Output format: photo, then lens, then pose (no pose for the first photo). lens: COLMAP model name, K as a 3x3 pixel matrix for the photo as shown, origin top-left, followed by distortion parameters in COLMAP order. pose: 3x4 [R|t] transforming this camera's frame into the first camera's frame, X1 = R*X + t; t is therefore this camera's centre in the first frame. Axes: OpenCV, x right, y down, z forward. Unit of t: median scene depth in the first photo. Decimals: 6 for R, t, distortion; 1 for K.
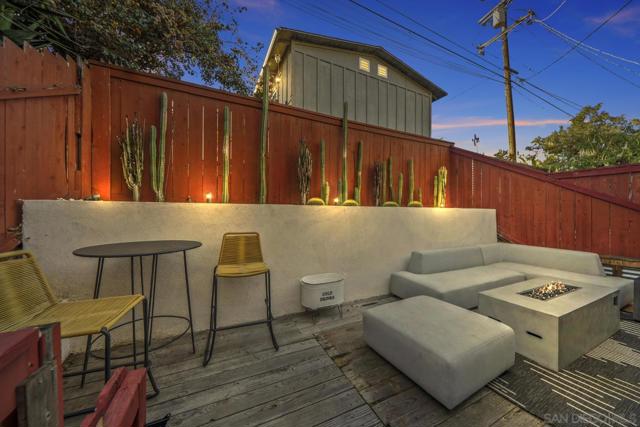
lens RADIAL K [[223.0, 0, 324.7], [0, 223.0, 216.7], [0, 0, 1]] dist [-0.002018, -0.000211]
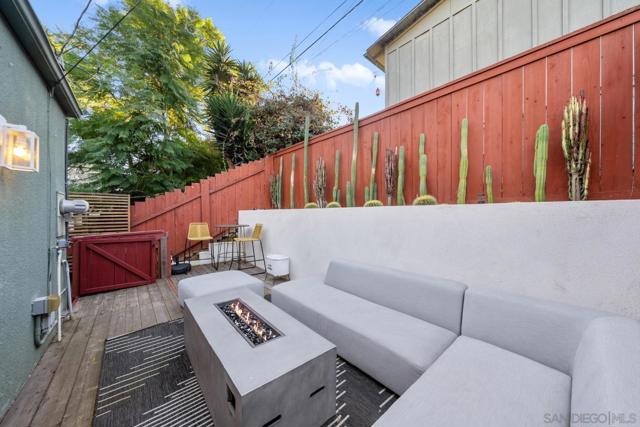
lens RADIAL K [[223.0, 0, 322.3], [0, 223.0, 213.3], [0, 0, 1]] dist [-0.002018, -0.000211]
pose [[0.259474, -0.005191, -0.965736, 1.229567], [-0.008043, 0.999939, -0.007536, -0.012947], [0.965717, 0.009723, 0.259416, 0.711498]]
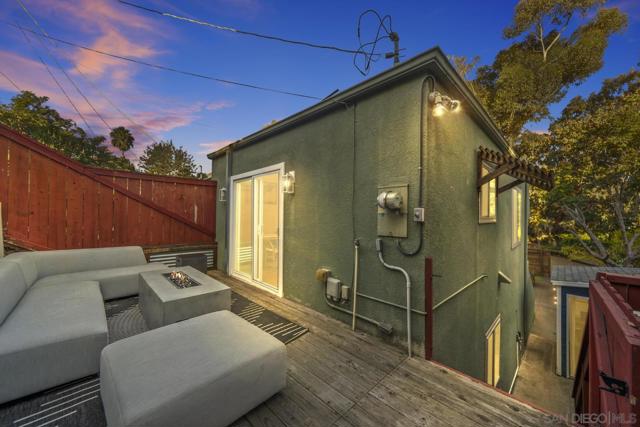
lens RADIAL K [[233.2, 0, 324.2], [0, 233.2, 214.7], [0, 0, 1]] dist [-0.002716, -0.000279]
pose [[-0.333250, 0.003648, 0.942832, -0.232214], [0.000303, 0.999993, -0.003762, 0.006493], [-0.942839, -0.000968, -0.333248, 0.469985]]
